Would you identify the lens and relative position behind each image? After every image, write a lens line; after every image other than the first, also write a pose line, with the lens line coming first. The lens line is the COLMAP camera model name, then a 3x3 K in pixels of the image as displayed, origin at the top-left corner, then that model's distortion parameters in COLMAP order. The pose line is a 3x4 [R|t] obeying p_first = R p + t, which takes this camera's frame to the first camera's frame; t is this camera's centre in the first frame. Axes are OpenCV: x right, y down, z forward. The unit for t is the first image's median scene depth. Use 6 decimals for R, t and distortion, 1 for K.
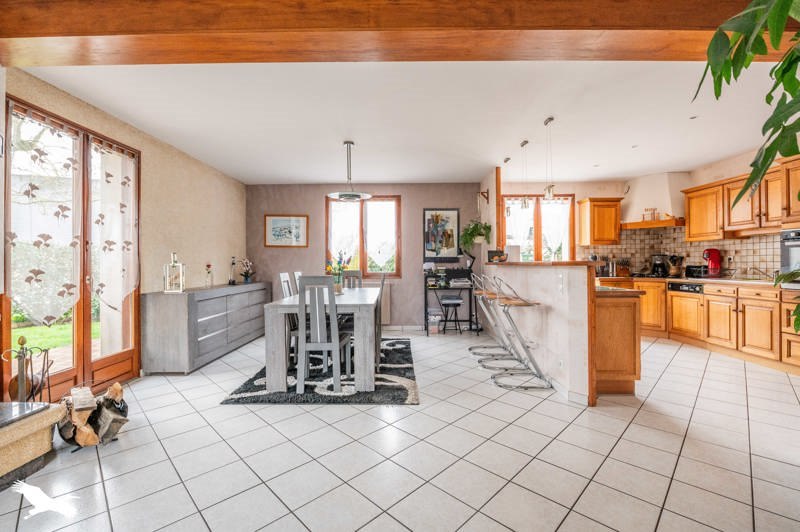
lens RADIAL K [[352.6, 0, 400.0], [0, 352.6, 266.0], [0, 0, 1]] dist [-0.001755, -0.001191]
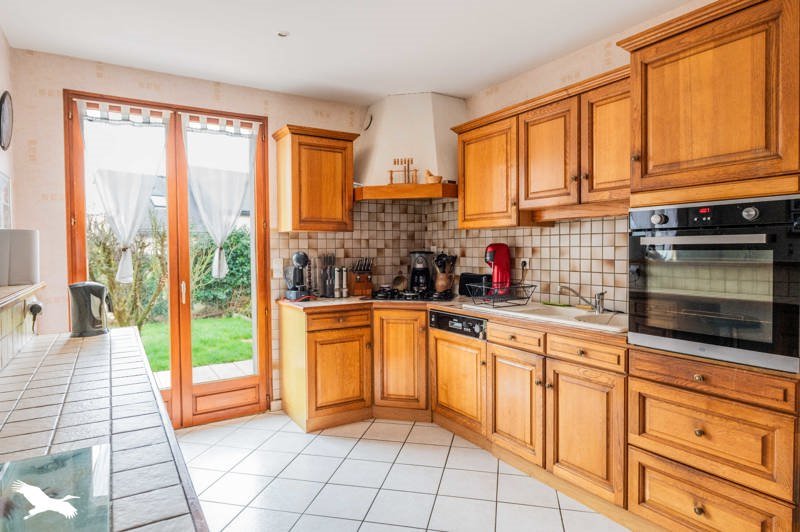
lens RADIAL K [[482.3, 0, 400.0], [0, 482.3, 266.0], [0, 0, 1]] dist [0.002192, -0.000022]
pose [[0.855459, -0.016471, 0.517608, 0.378495], [0.003425, 0.999652, 0.026149, -0.034031], [-0.517859, -0.020597, 0.855218, 0.448430]]
